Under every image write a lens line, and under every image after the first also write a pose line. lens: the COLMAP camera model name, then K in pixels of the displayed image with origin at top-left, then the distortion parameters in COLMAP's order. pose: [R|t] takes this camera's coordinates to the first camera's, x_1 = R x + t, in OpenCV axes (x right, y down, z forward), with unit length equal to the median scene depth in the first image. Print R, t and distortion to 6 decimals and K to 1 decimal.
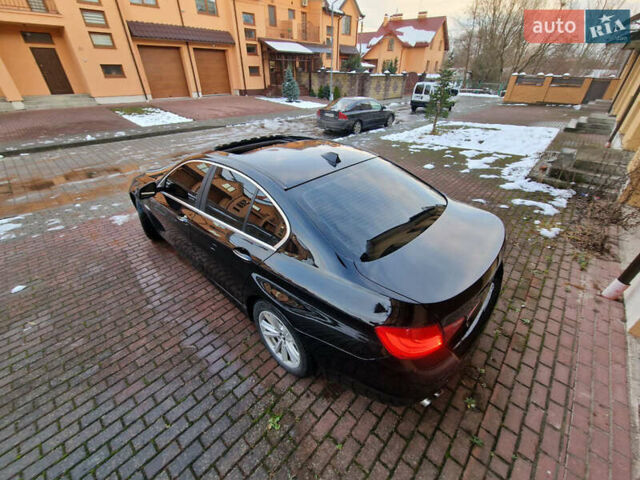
lens RADIAL K [[266.8, 0, 320.4], [0, 266.8, 244.1], [0, 0, 1]] dist [0.002298, -0.003316]
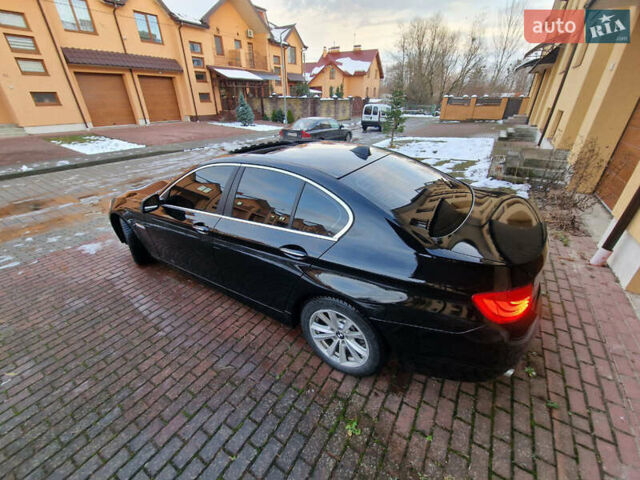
lens RADIAL K [[266.8, 0, 320.4], [0, 266.8, 244.1], [0, 0, 1]] dist [0.002298, -0.003316]
pose [[0.983628, -0.097566, 0.151513, -0.137210], [0.108865, 0.991718, -0.068147, 0.035471], [-0.143609, 0.083525, 0.986103, 0.023506]]
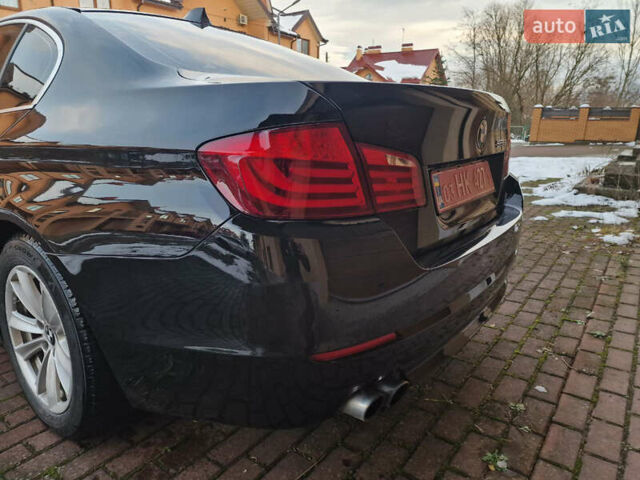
lens RADIAL K [[441.2, 0, 320.0], [0, 441.2, 240.0], [0, 0, 1]] dist [0.074869, -0.075004]
pose [[0.994893, -0.015985, 0.099660, 0.090627], [0.045857, 0.951176, -0.305222, 0.187193], [-0.089915, 0.308234, 0.947052, 0.103371]]
